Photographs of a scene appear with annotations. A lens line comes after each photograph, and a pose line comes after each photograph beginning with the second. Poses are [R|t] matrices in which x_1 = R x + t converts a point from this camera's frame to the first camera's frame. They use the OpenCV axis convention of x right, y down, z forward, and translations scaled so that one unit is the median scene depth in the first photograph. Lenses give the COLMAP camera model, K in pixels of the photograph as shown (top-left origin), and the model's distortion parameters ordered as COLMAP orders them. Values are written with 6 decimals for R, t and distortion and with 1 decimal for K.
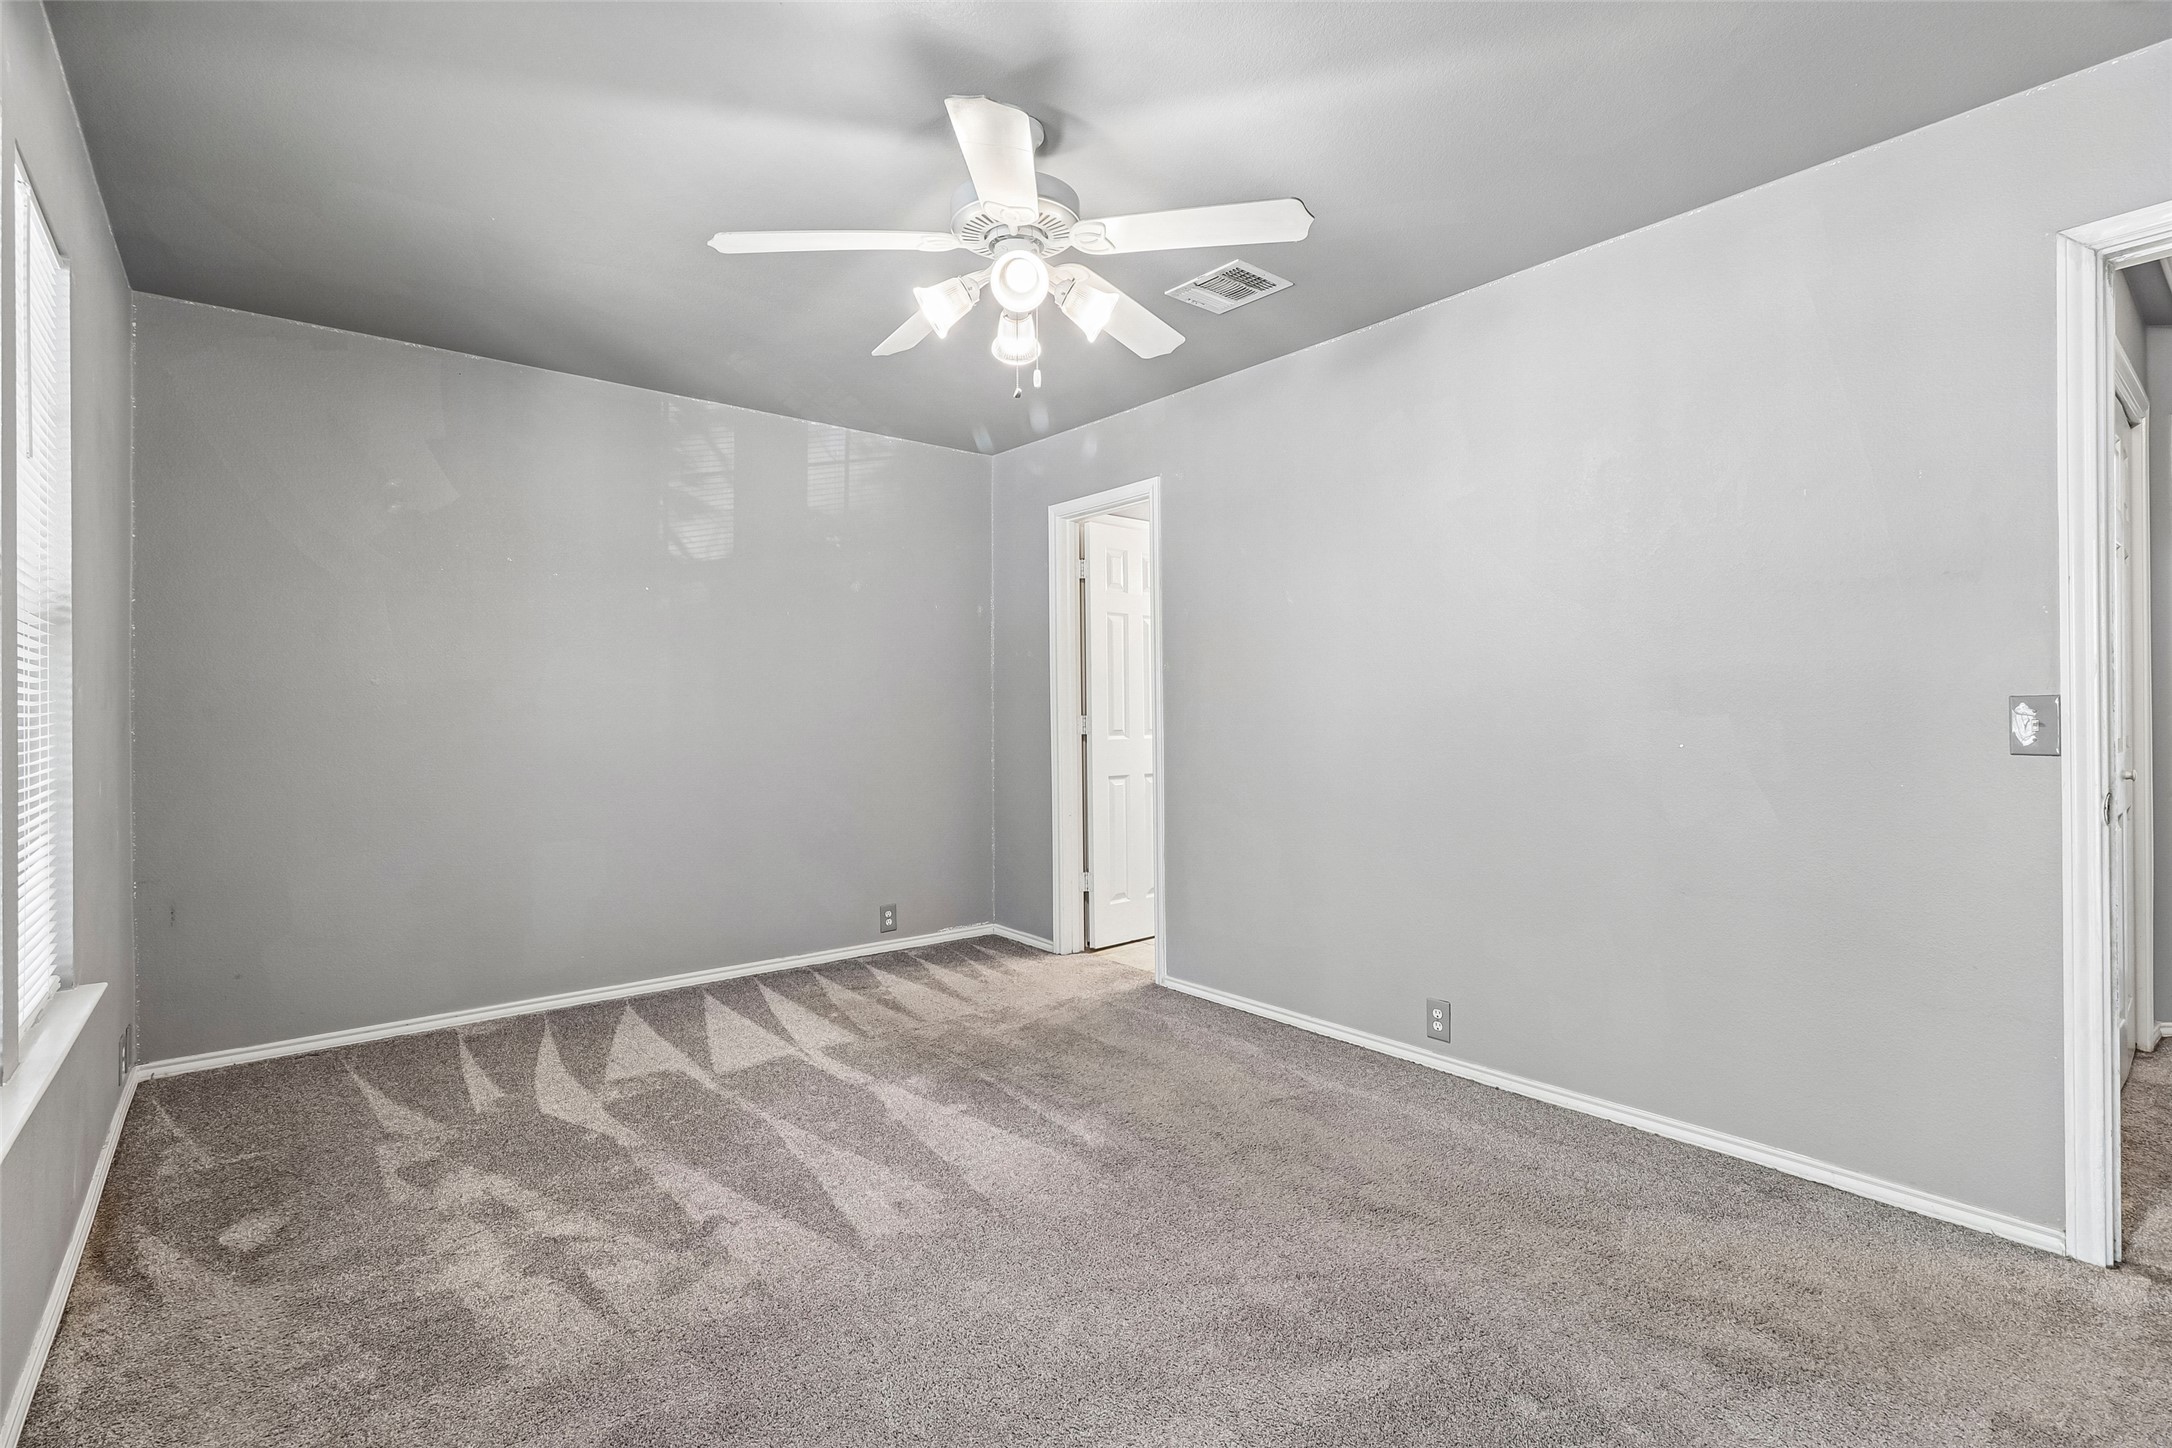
lens RADIAL K [[996.0, 0, 1080.6], [0, 996.0, 718.9], [0, 0, 1]] dist [0.003723, -0.001897]
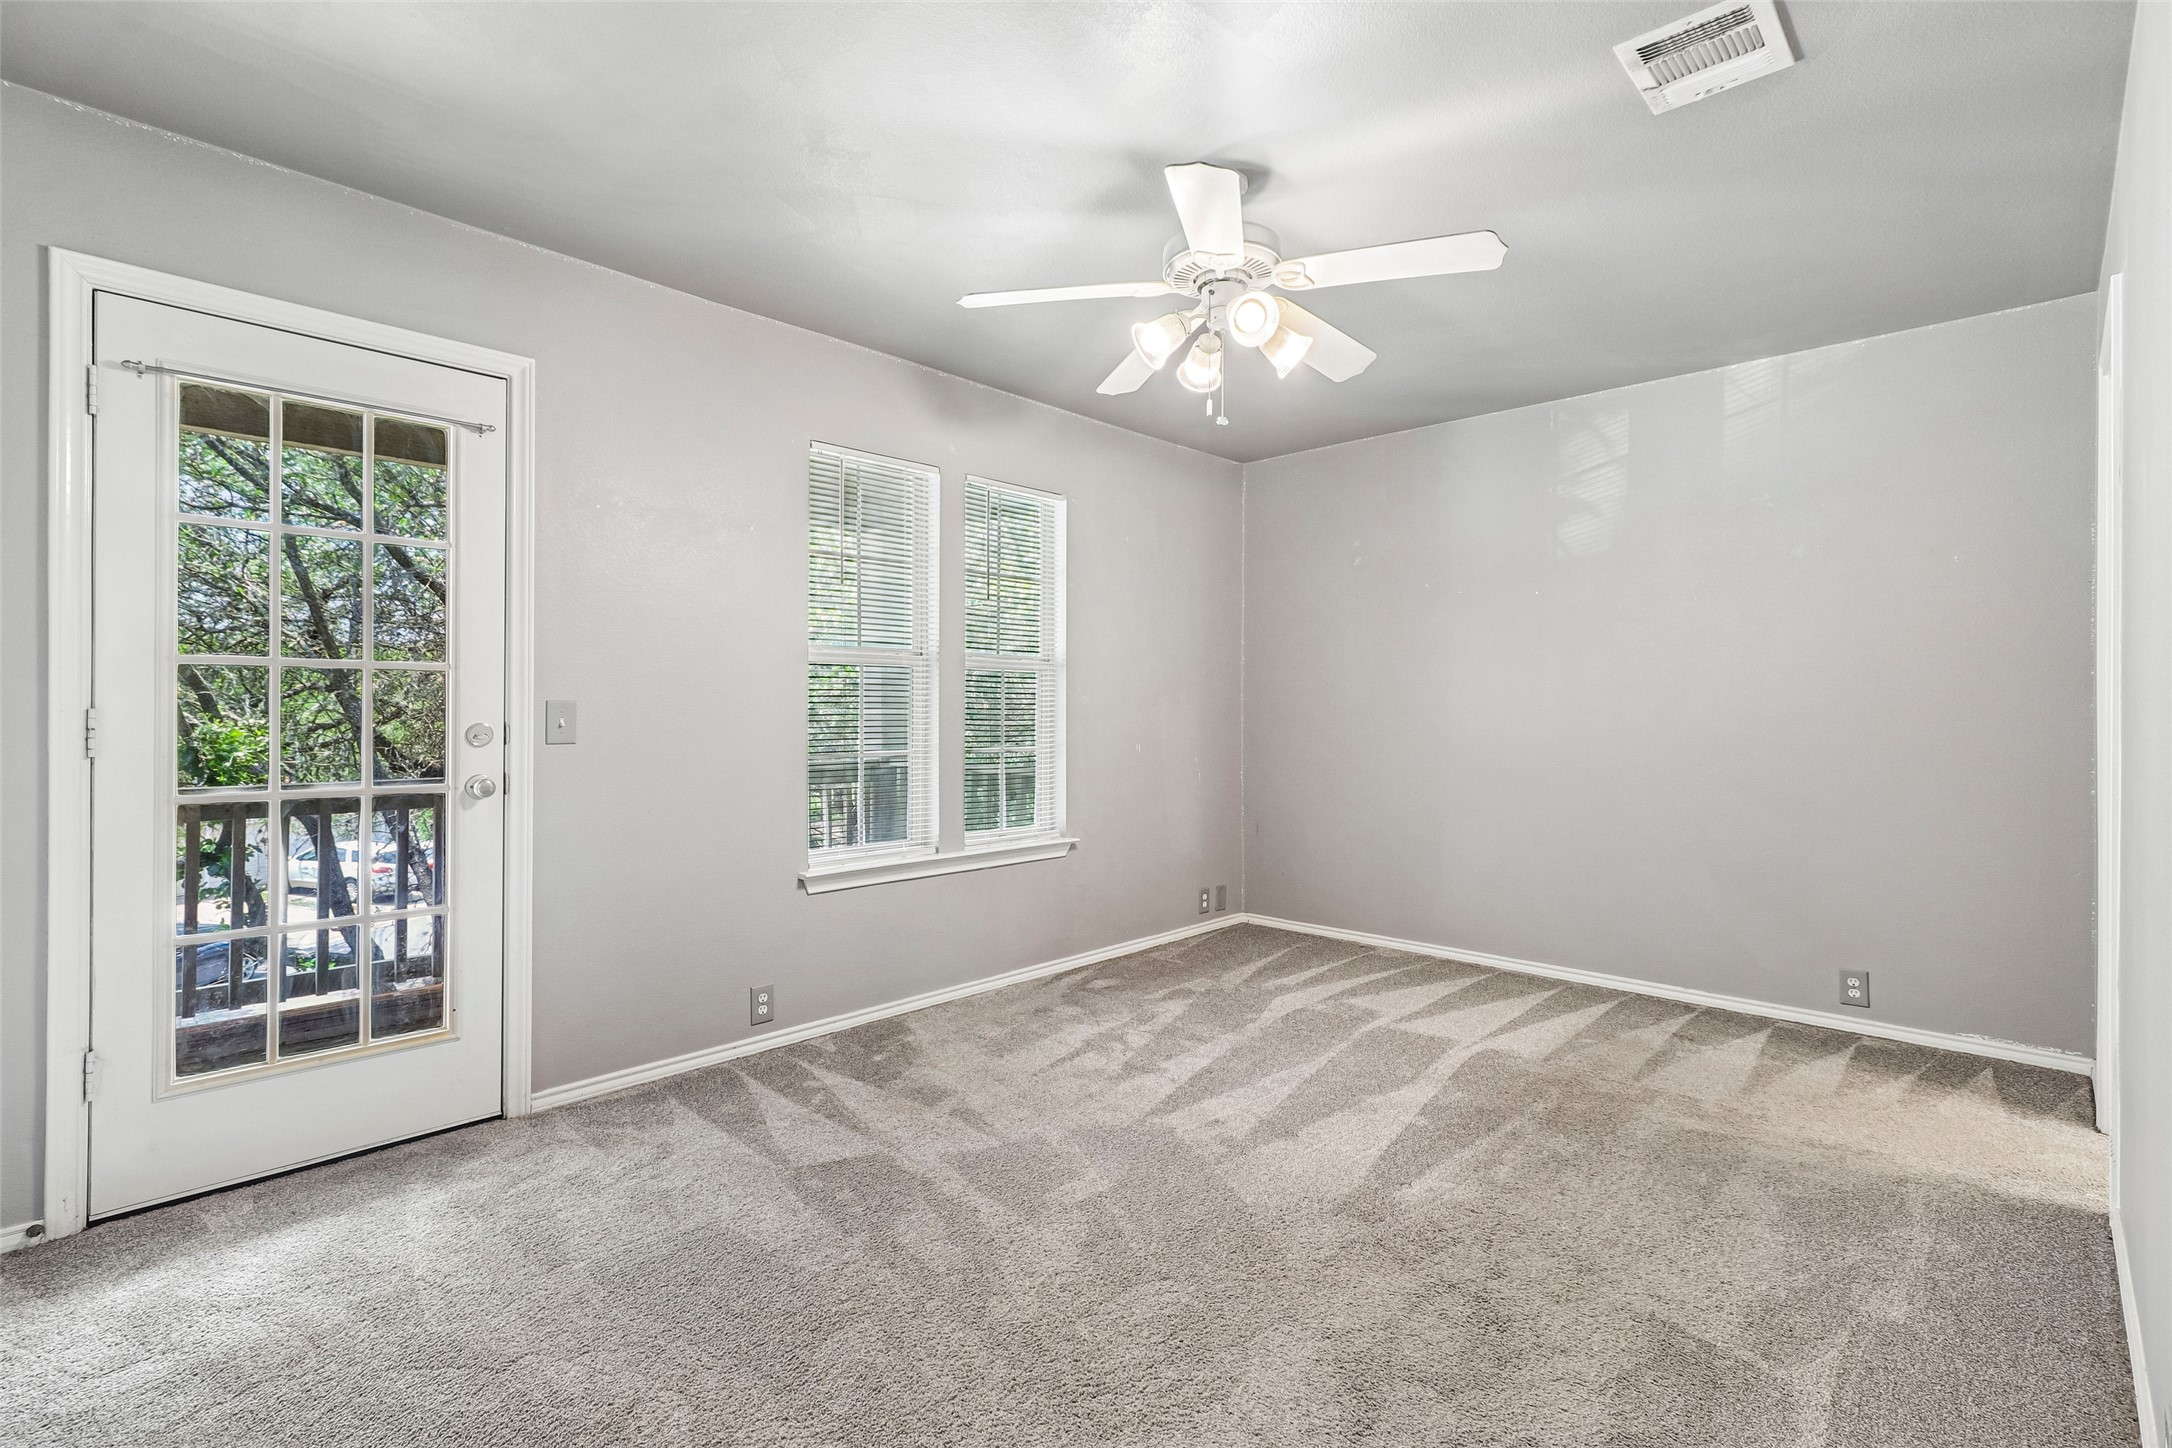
lens RADIAL K [[996.0, 0, 1083.9], [0, 996.0, 709.7], [0, 0, 1]] dist [0.003723, -0.001897]
pose [[0.123790, 0.004028, -0.992300, 0.731245], [-0.012565, 0.999918, 0.002491, -0.003718], [0.992229, 0.012160, 0.123831, 0.517776]]
